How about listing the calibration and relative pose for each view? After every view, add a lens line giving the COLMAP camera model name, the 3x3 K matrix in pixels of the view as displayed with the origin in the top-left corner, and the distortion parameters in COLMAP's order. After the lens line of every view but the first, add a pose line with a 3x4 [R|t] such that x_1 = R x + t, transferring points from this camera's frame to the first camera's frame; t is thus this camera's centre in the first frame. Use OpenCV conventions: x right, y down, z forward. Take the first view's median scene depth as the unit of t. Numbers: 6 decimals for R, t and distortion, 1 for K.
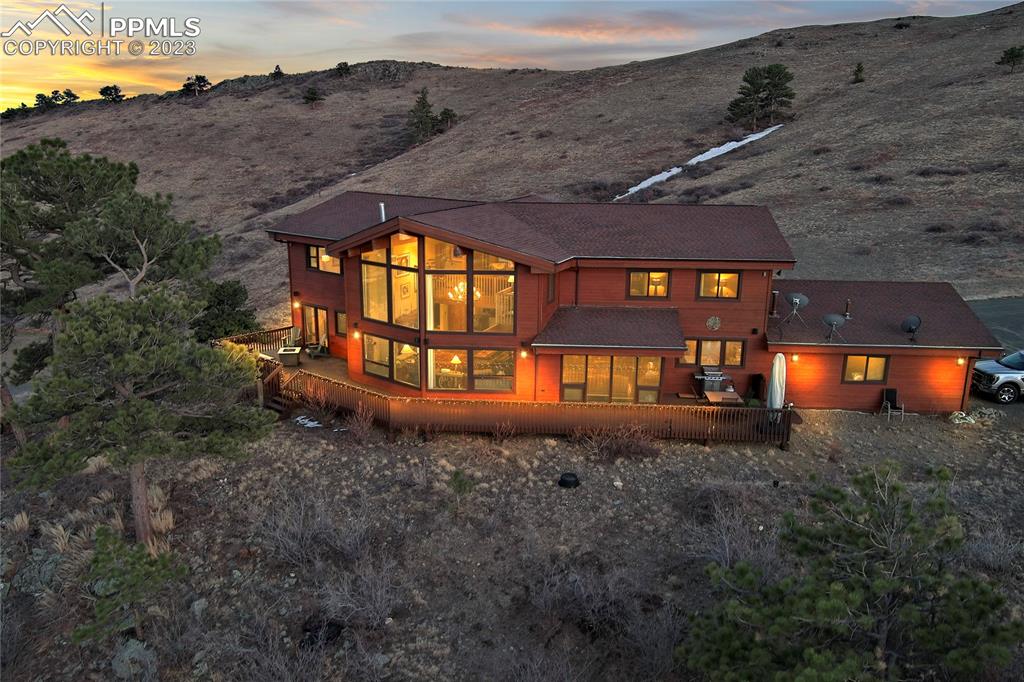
lens RADIAL K [[806.5, 0, 510.9], [0, 806.5, 337.7], [0, 0, 1]] dist [0.016137, -0.006085]
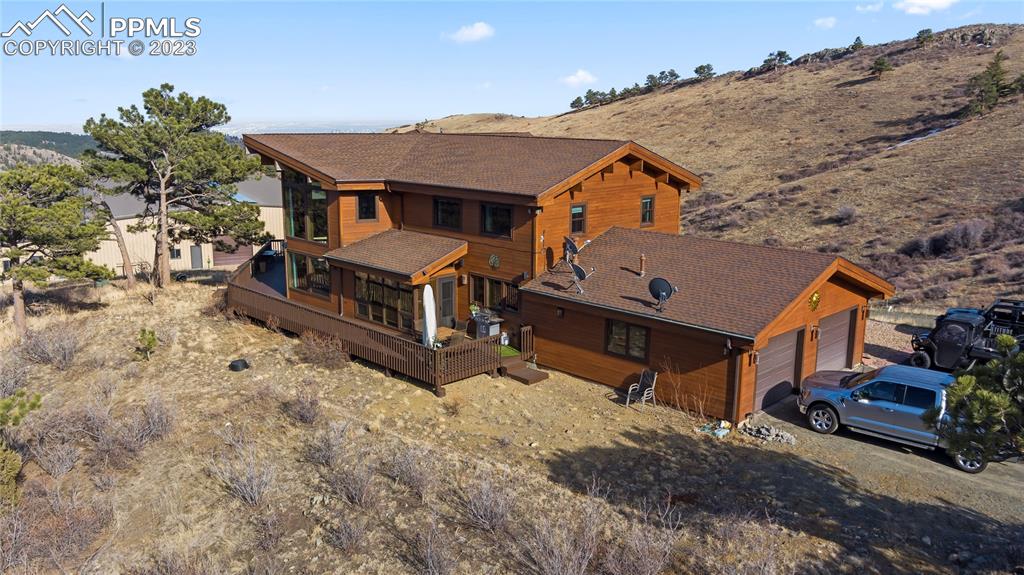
lens RADIAL K [[829.8, 0, 509.3], [0, 829.8, 289.0], [0, 0, 1]] dist [-0.056866, 0.010987]
pose [[0.734591, 0.134568, -0.665032, 0.207176], [-0.157924, 0.987127, 0.025301, -0.003237], [0.659875, 0.086439, 0.746386, 0.071180]]
